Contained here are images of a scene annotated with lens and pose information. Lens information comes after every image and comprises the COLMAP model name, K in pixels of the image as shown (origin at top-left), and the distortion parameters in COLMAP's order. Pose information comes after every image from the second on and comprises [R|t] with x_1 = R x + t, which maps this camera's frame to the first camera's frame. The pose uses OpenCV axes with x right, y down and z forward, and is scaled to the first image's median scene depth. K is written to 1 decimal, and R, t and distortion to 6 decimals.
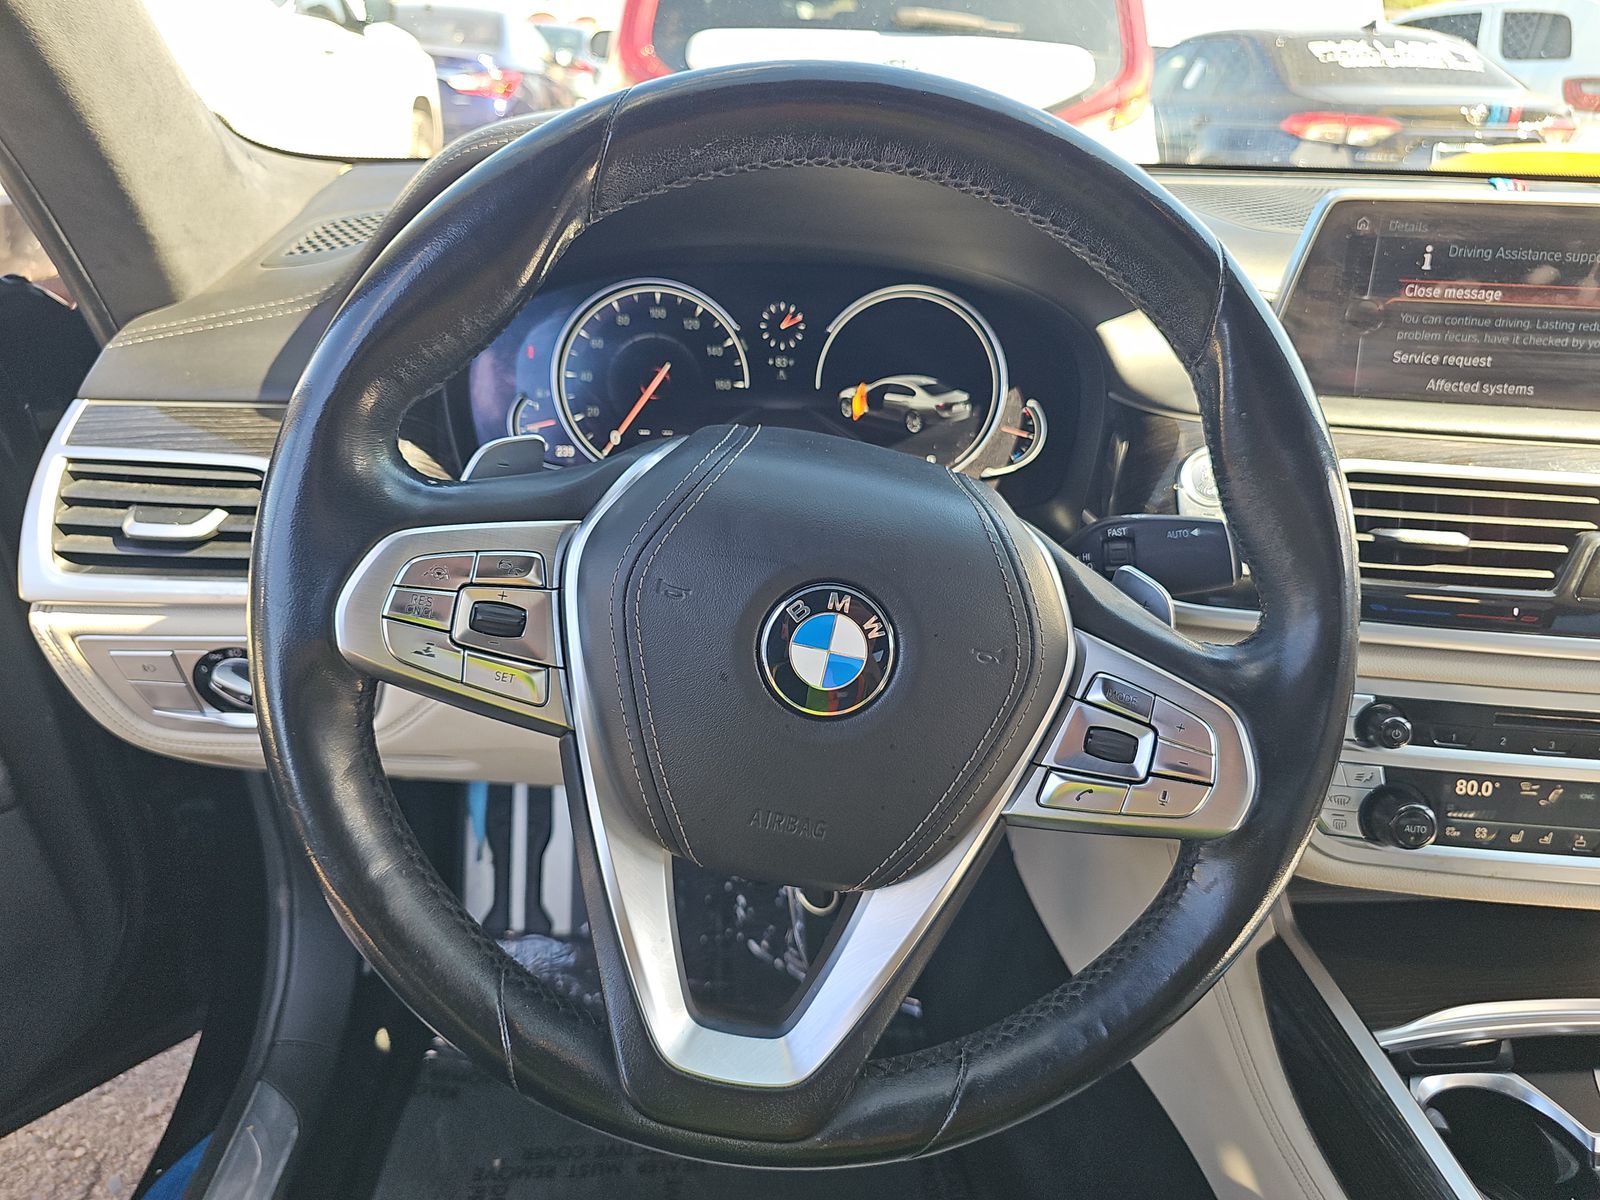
lens RADIAL K [[1074.9, 0, 794.4], [0, 1074.9, 604.6], [0, 0, 1]] dist [0.021464, -0.022661]
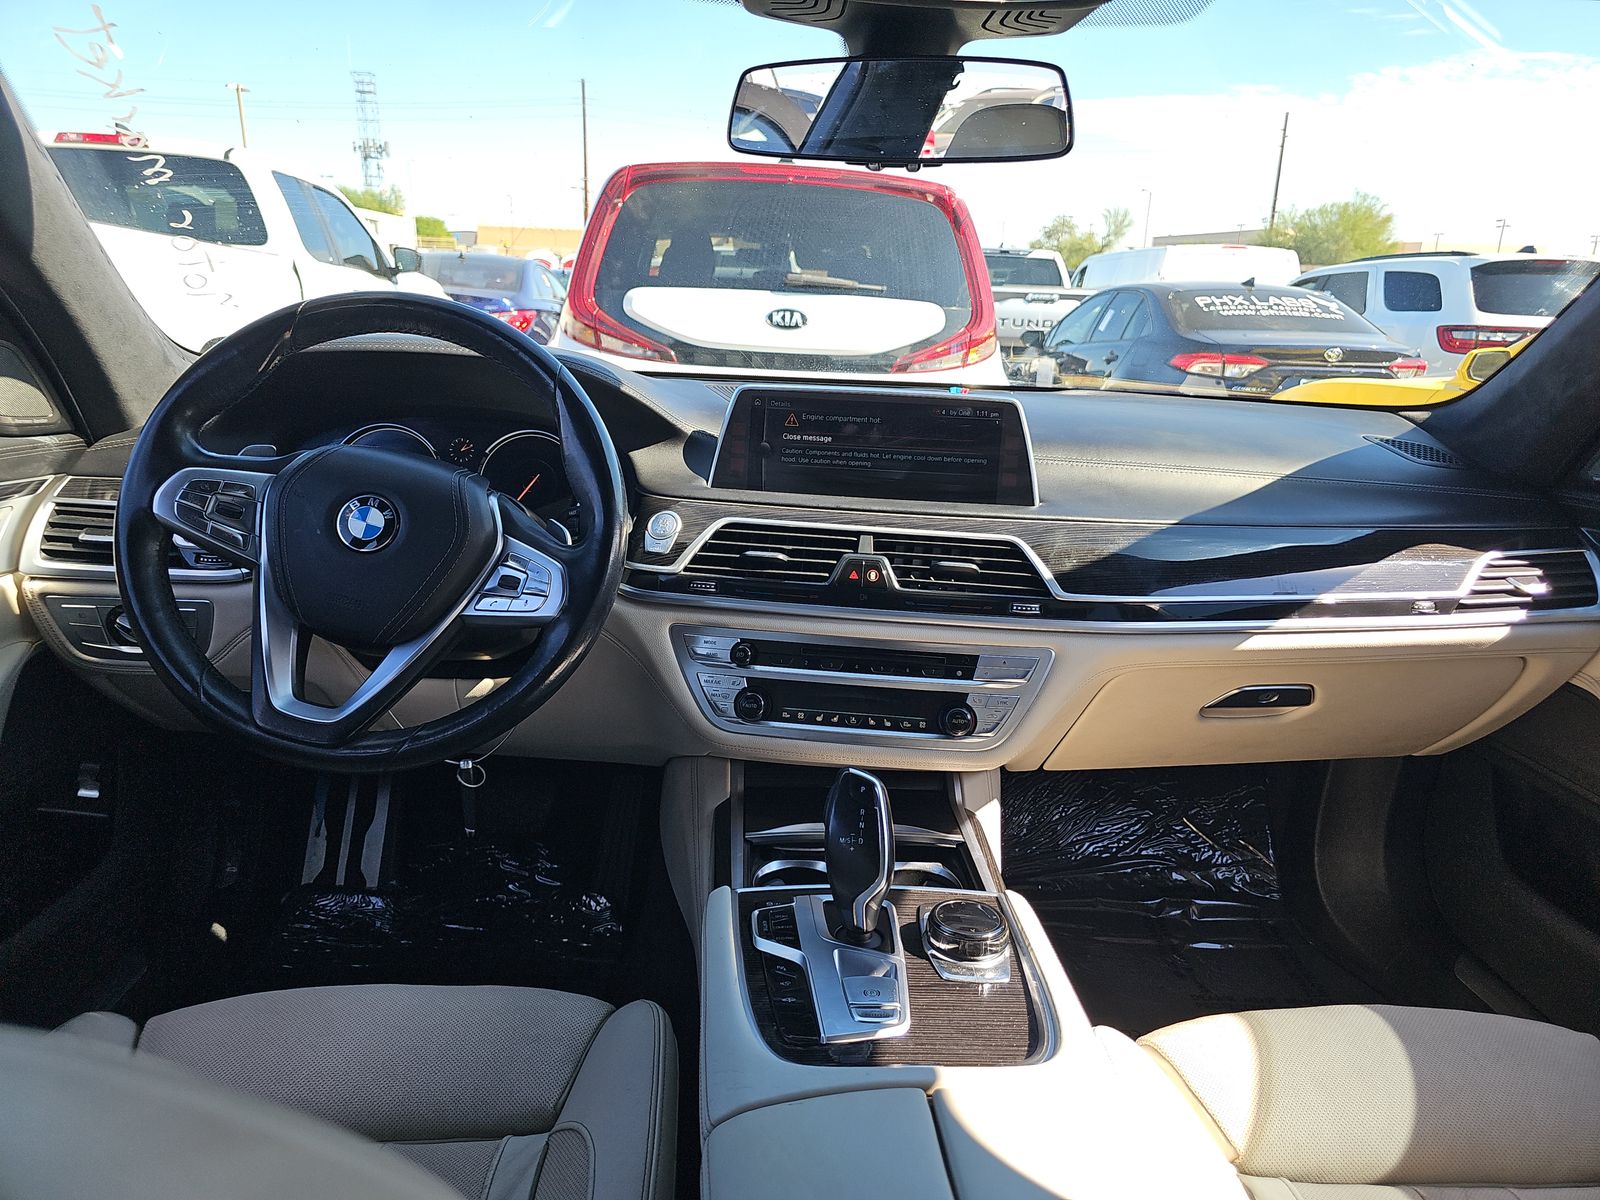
lens RADIAL K [[1074.9, 0, 810.9], [0, 1074.9, 599.4], [0, 0, 1]] dist [0.021464, -0.022661]
pose [[0.999826, 0.016061, -0.009449, 0.599274], [-0.017602, 0.980451, -0.195973, 0.334975], [0.006117, 0.196105, 0.980564, -0.728693]]
